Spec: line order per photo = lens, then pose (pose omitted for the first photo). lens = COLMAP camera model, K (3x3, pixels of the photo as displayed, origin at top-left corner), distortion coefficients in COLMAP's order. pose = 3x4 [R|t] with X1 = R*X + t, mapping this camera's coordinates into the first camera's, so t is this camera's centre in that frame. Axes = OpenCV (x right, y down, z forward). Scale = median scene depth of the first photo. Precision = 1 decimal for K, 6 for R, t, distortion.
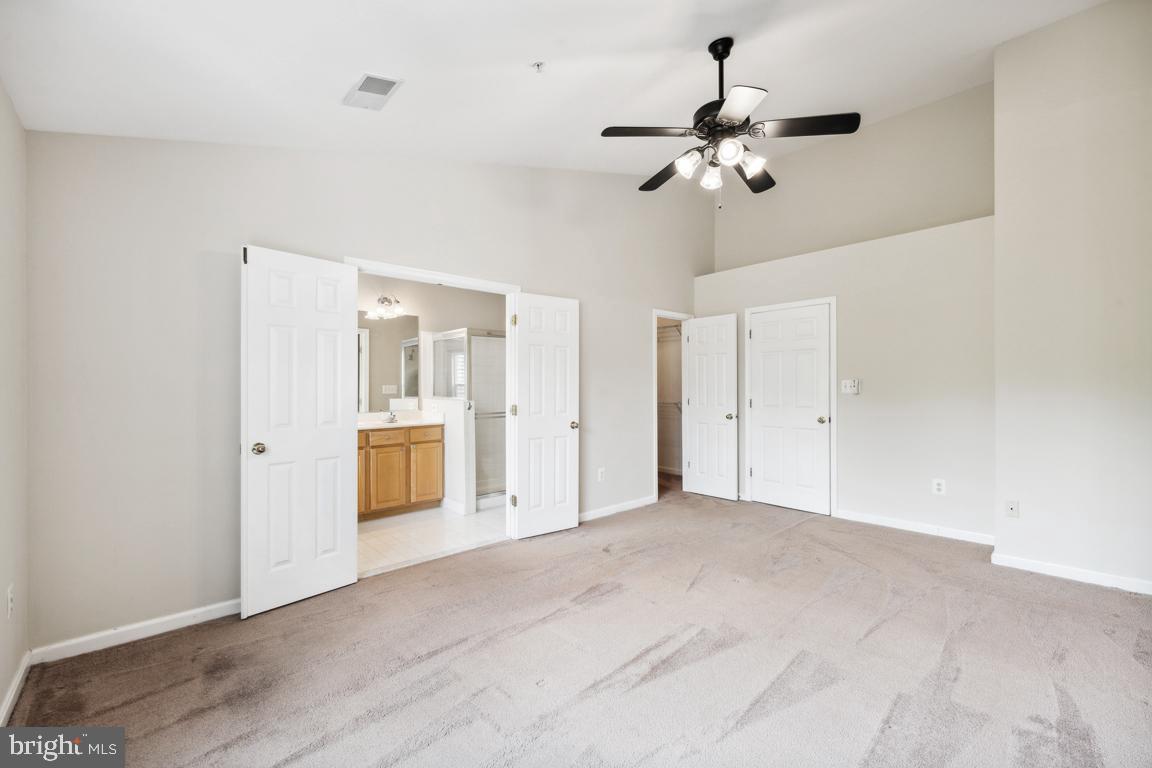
lens RADIAL K [[476.1, 0, 582.3], [0, 476.1, 390.1], [0, 0, 1]] dist [-0.005007, -0.000920]
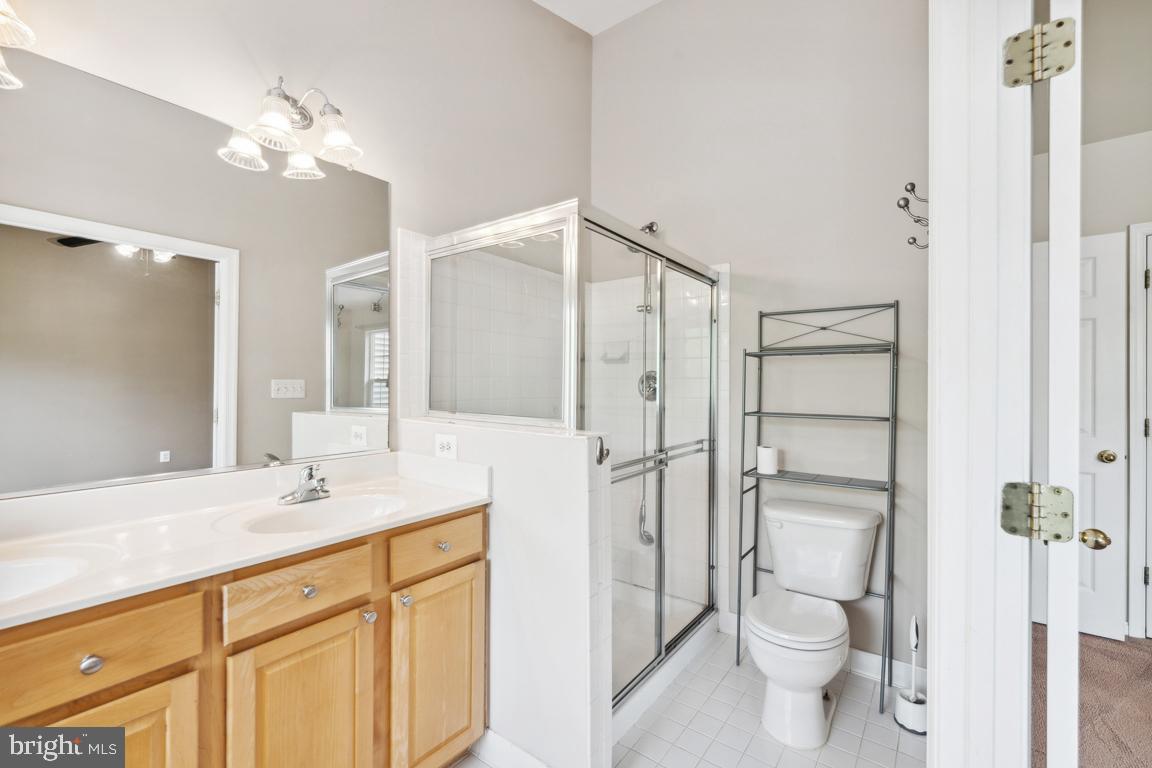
lens RADIAL K [[476.1, 0, 578.3], [0, 476.1, 386.9], [0, 0, 1]] dist [-0.005007, -0.000920]
pose [[0.979899, 0.010514, 0.199219, -0.297367], [-0.010132, 0.999944, -0.002938, -0.005973], [-0.199238, 0.000861, 0.979951, 0.675486]]
